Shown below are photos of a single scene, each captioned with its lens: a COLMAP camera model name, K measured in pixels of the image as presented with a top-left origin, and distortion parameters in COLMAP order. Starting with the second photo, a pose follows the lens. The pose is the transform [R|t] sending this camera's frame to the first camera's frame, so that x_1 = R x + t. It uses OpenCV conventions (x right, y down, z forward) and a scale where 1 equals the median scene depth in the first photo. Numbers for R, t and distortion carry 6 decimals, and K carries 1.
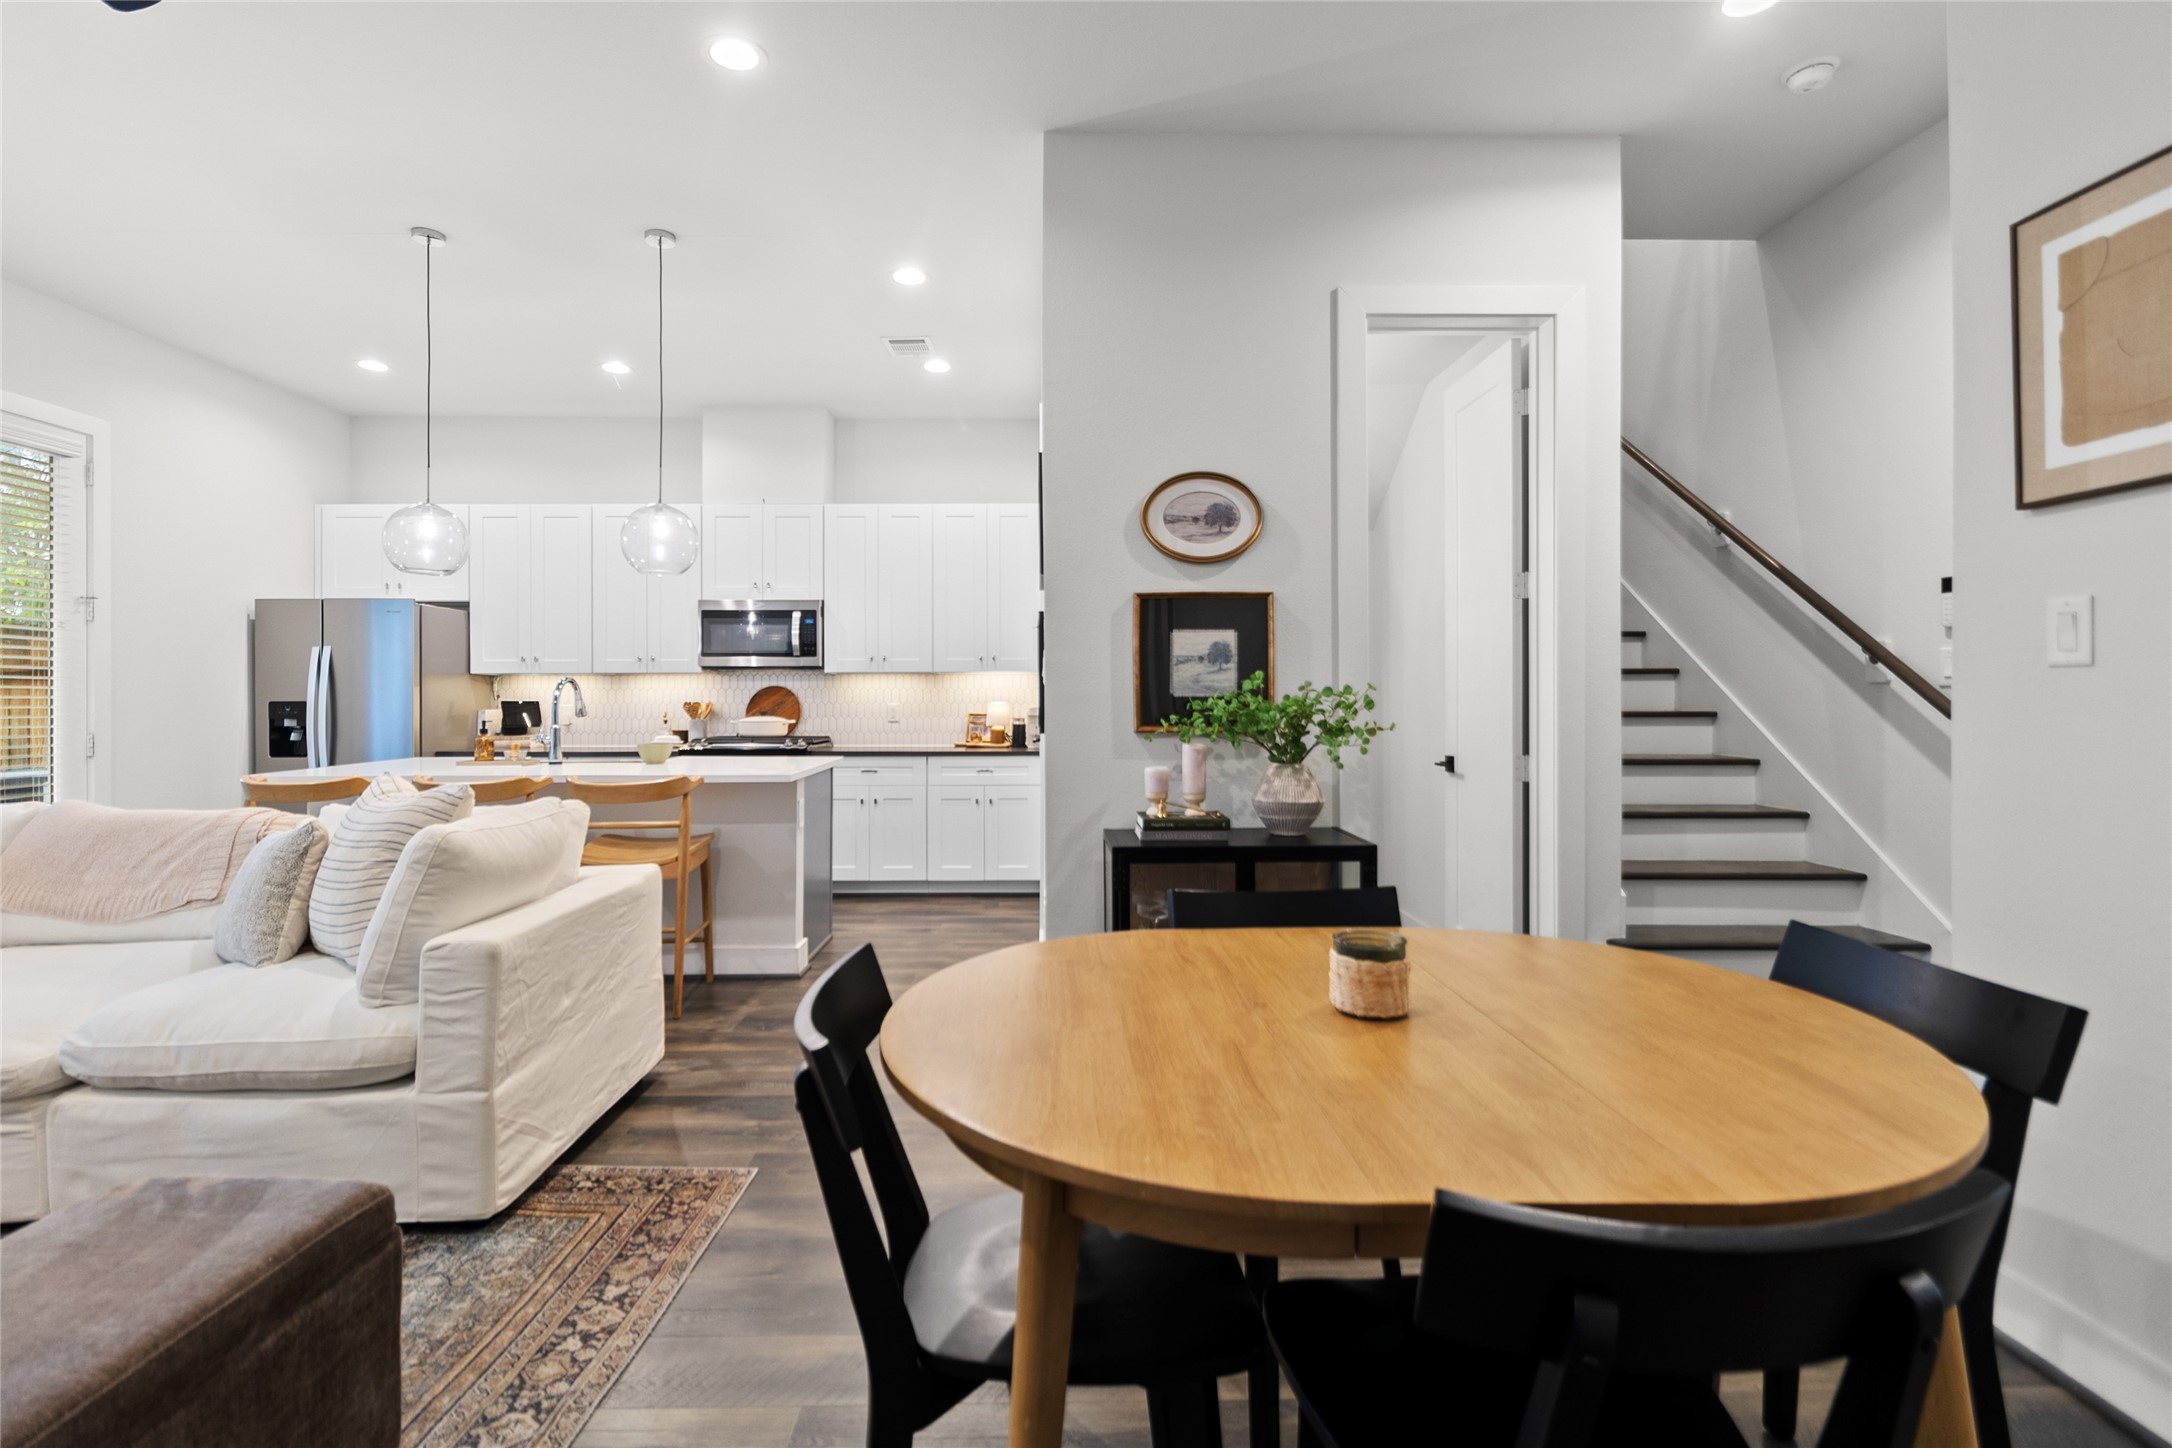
lens RADIAL K [[999.5, 0, 1062.5], [0, 999.5, 697.2], [0, 0, 1]] dist [0.001637, 0.000063]
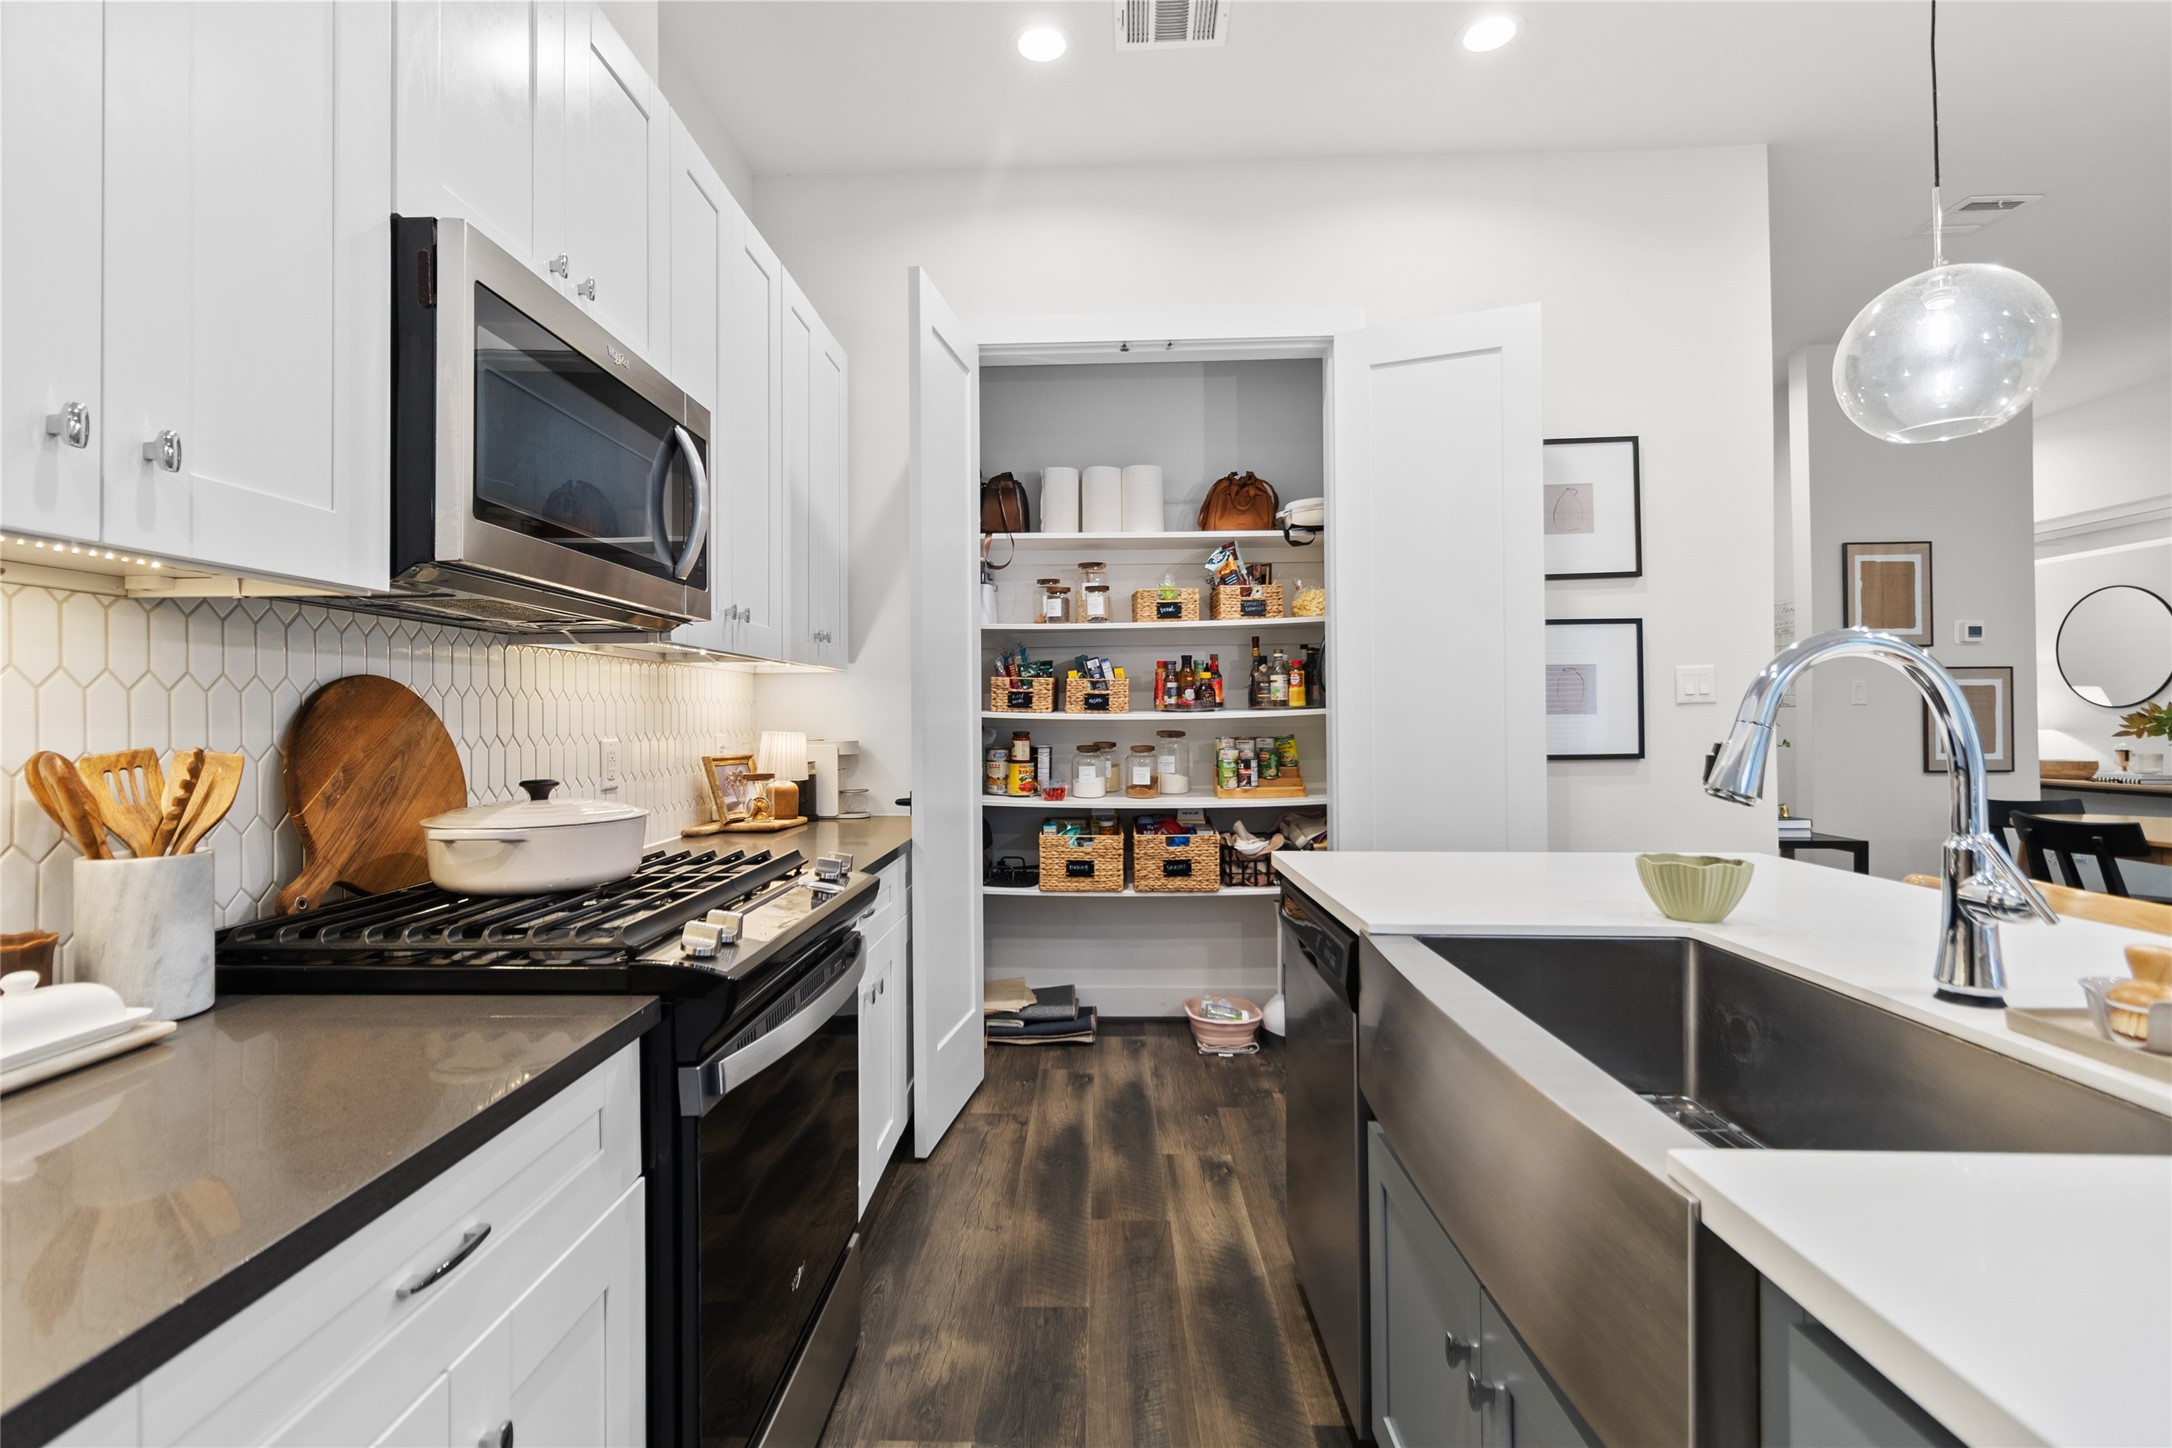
lens RADIAL K [[999.5, 0, 1062.5], [0, 999.5, 697.2], [0, 0, 1]] dist [0.001637, 0.000063]
pose [[0.048338, 0.020298, 0.998625, -0.795676], [0.002985, 0.999786, -0.020467, -0.000974], [-0.998827, 0.003970, 0.048267, 1.268028]]
